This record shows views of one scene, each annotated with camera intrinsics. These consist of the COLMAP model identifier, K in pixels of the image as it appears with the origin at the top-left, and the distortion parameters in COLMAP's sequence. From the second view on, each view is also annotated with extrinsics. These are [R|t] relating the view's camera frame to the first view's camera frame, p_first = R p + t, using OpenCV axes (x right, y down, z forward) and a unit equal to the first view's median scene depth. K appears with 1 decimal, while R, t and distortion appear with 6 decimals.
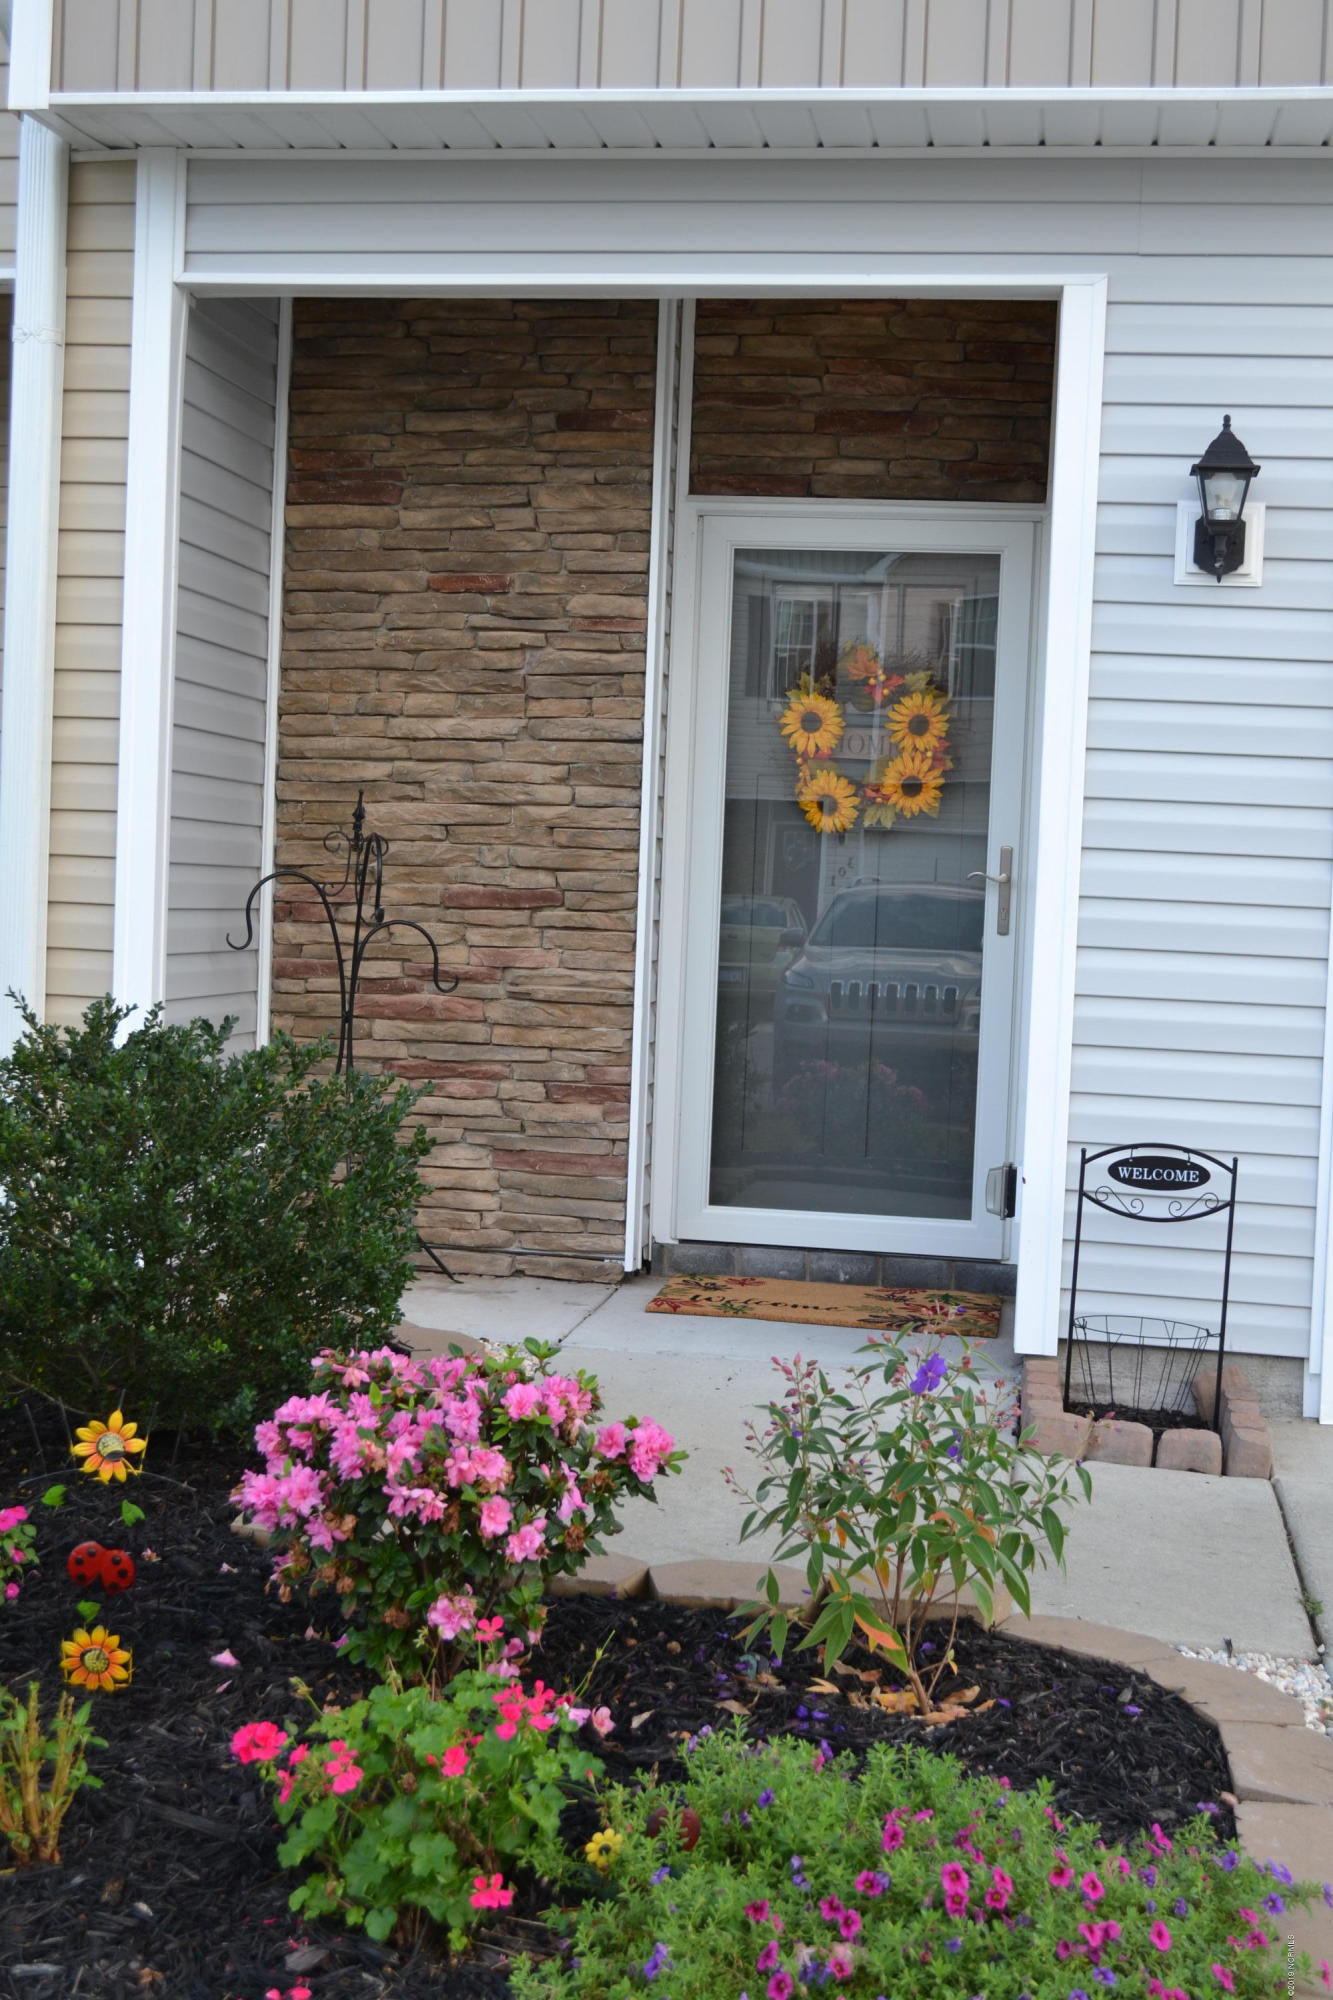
lens RADIAL K [[2575.8, 0, 664.3], [0, 2575.8, 1001.5], [0, 0, 1]] dist [-0.049678, 0.000000]
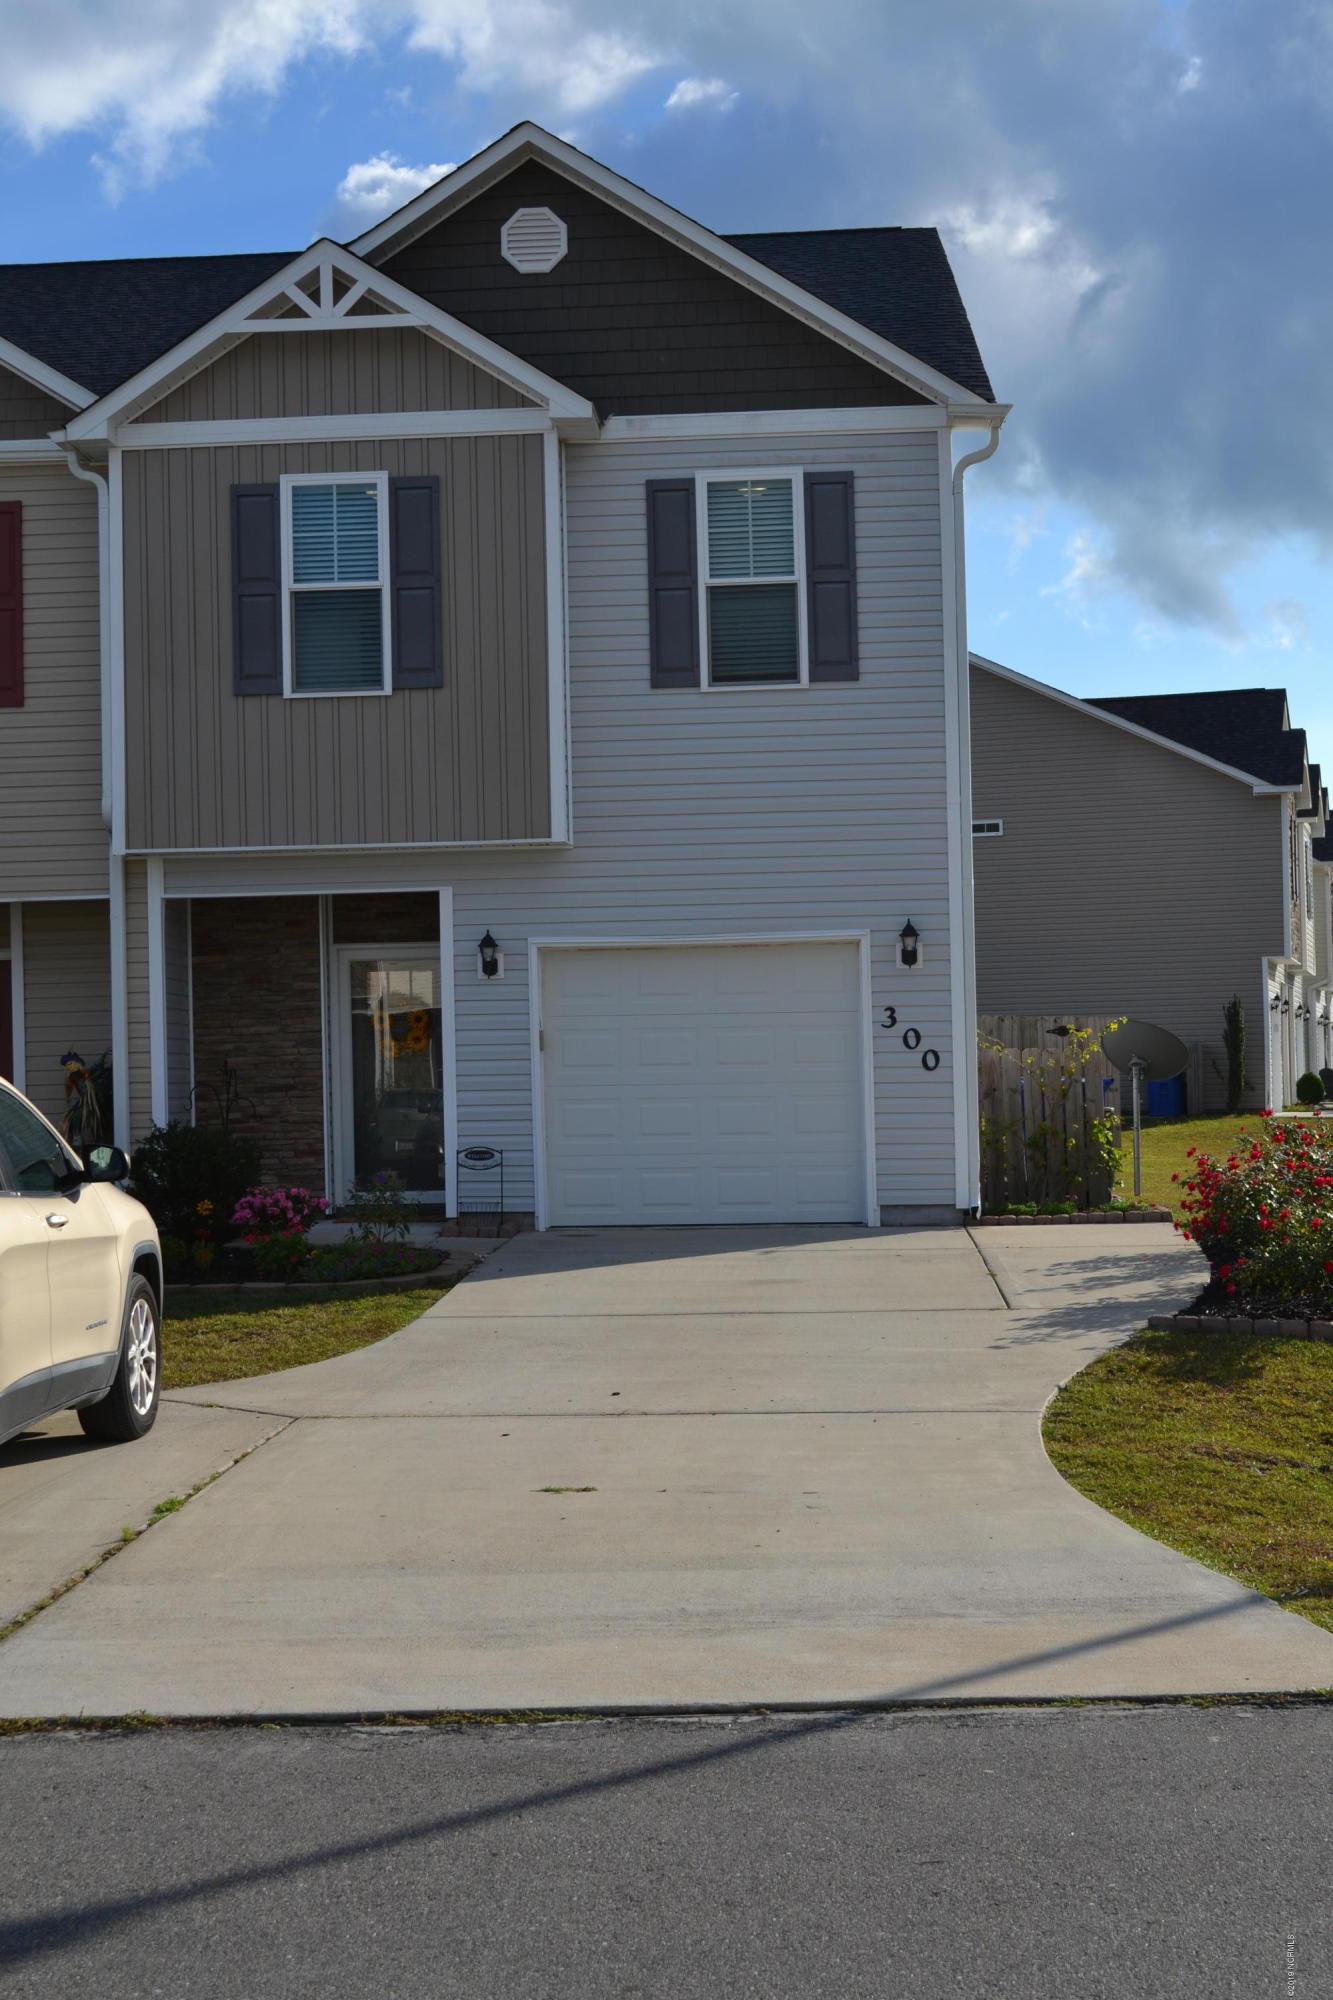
lens RADIAL K [[2575.8, 0, 660.1], [0, 2575.8, 997.1], [0, 0, 1]] dist [-0.049678, 0.000000]
pose [[0.992927, -0.058898, 0.103083, 0.074019], [0.066875, 0.994884, -0.075725, 0.106458], [-0.098096, 0.082083, 0.991786, -1.928399]]
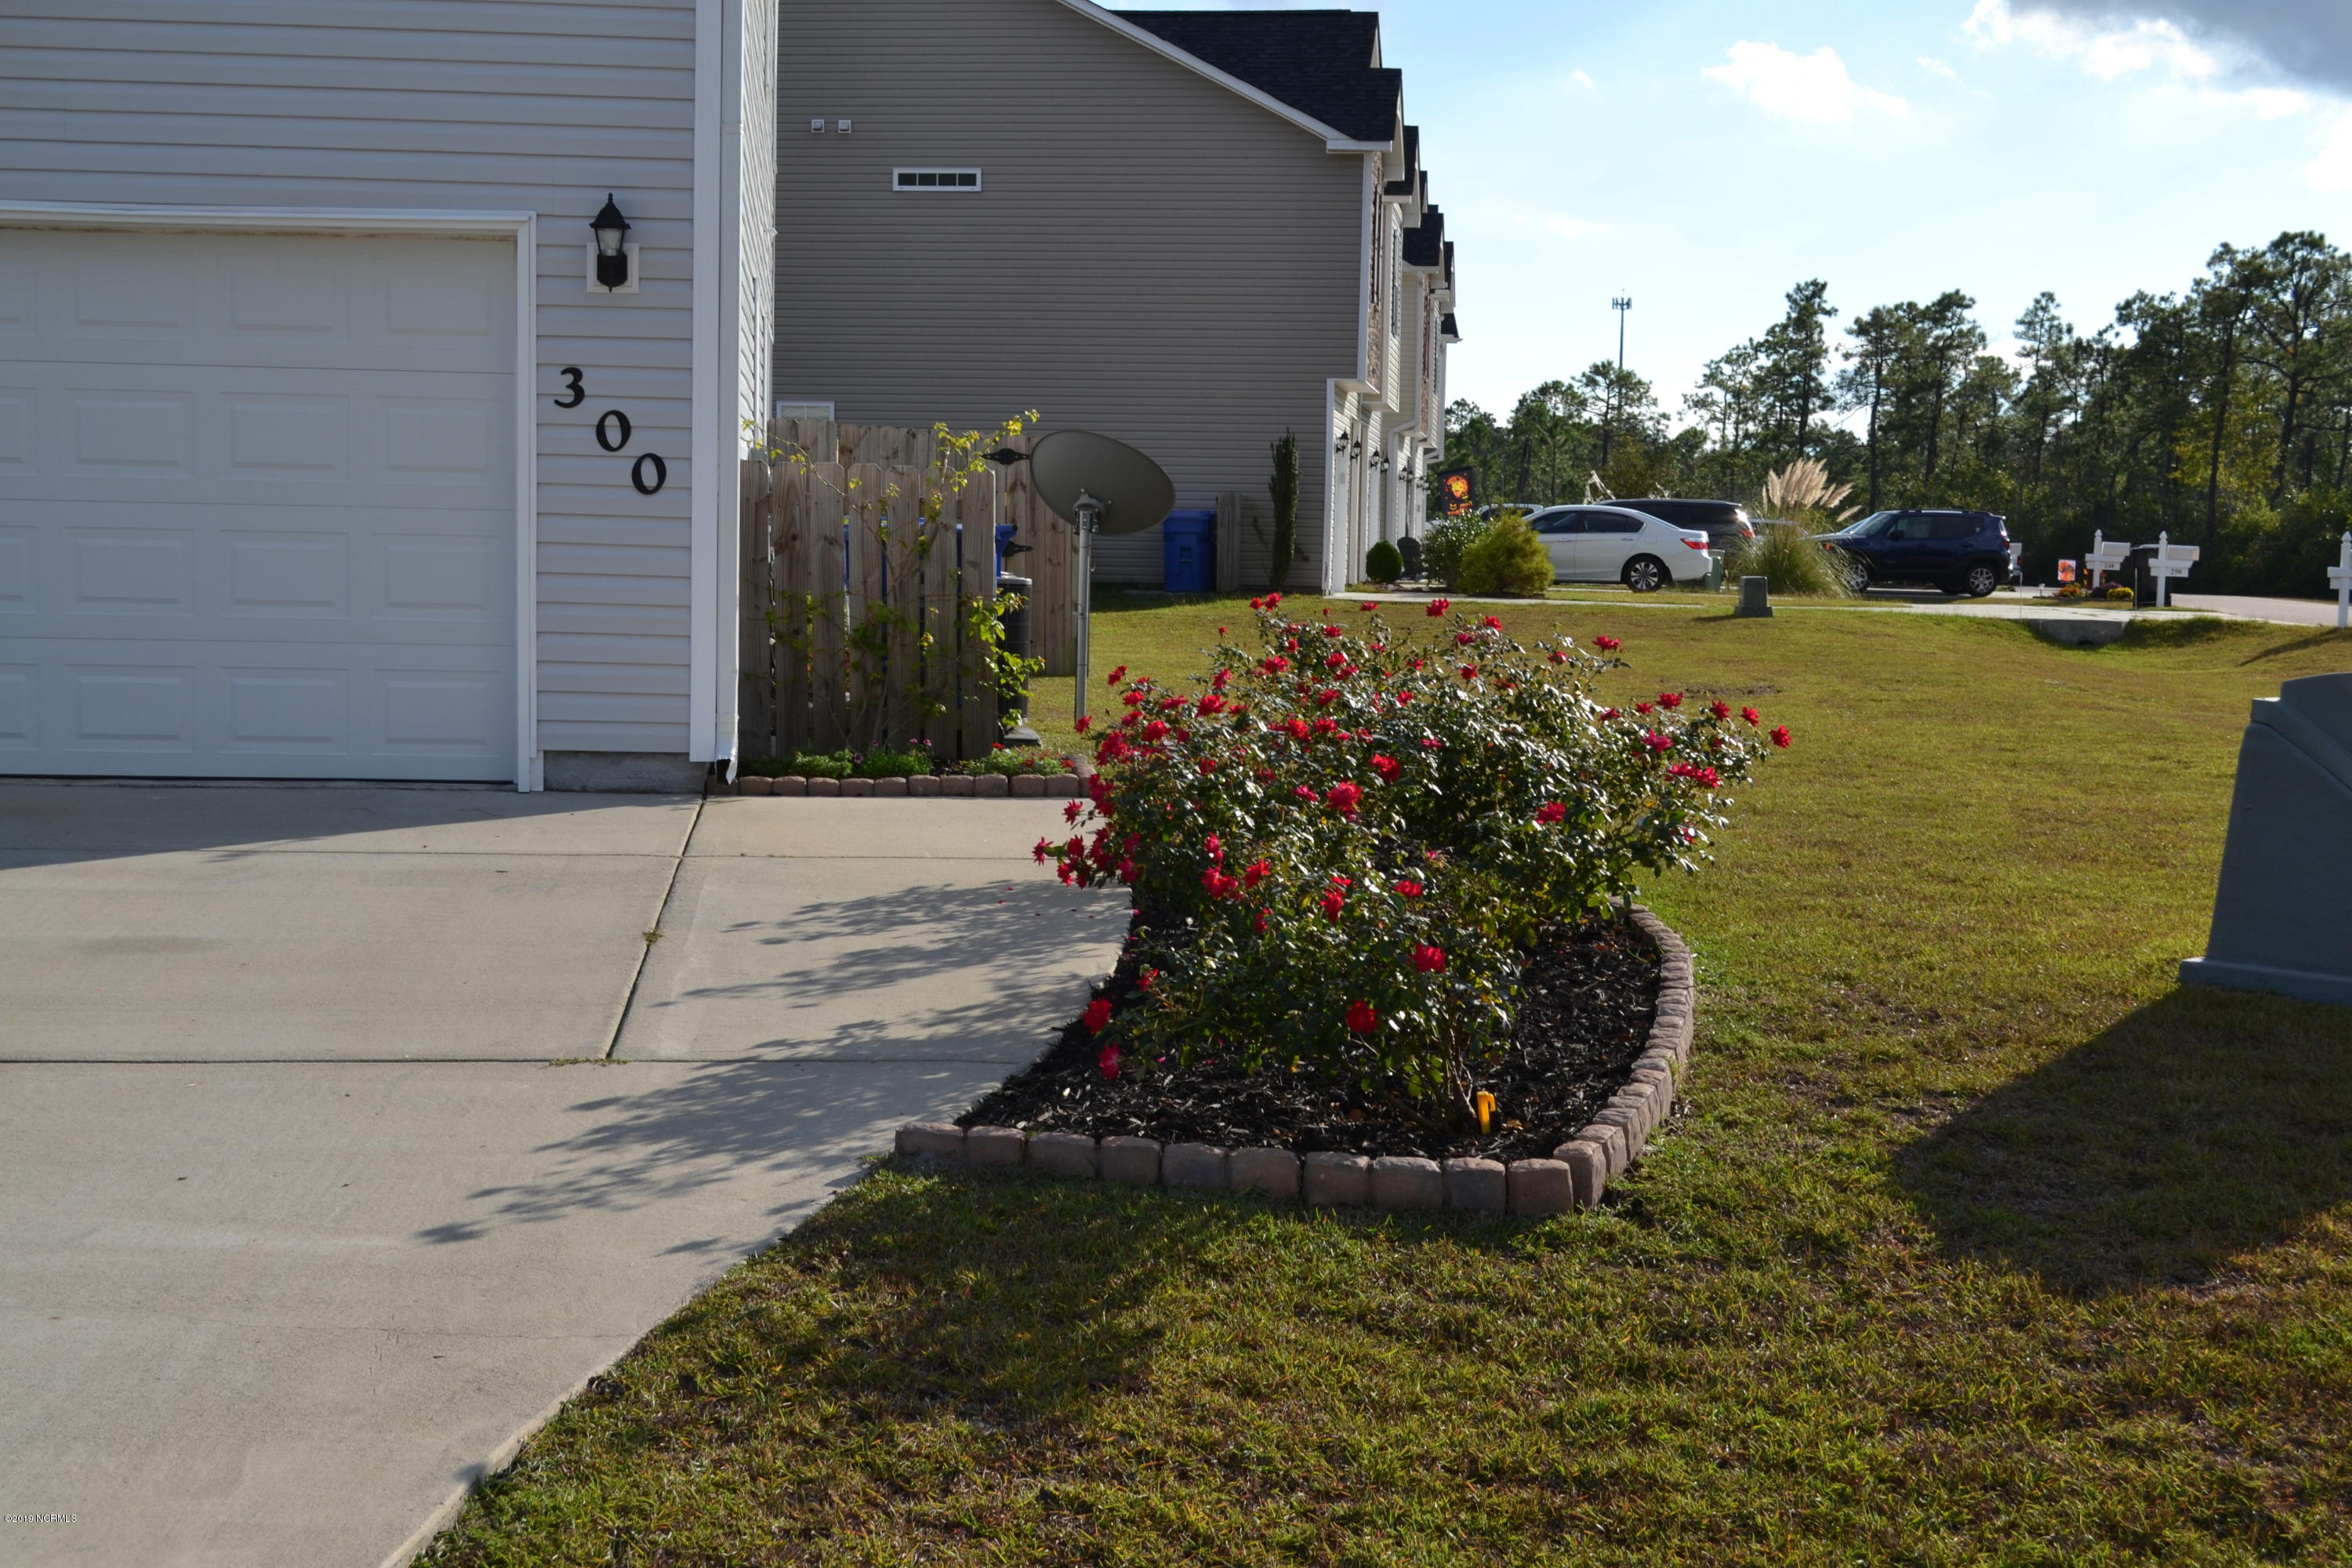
lens RADIAL K [[3029.2, 0, 1186.9], [0, 3029.2, 778.6], [0, 0, 1]] dist [-0.049678, 0.000000]
pose [[0.960260, -0.046708, 0.275171, 0.457593], [0.035510, 0.998331, 0.045543, 0.087005], [-0.276839, -0.033962, 0.960316, -0.916016]]
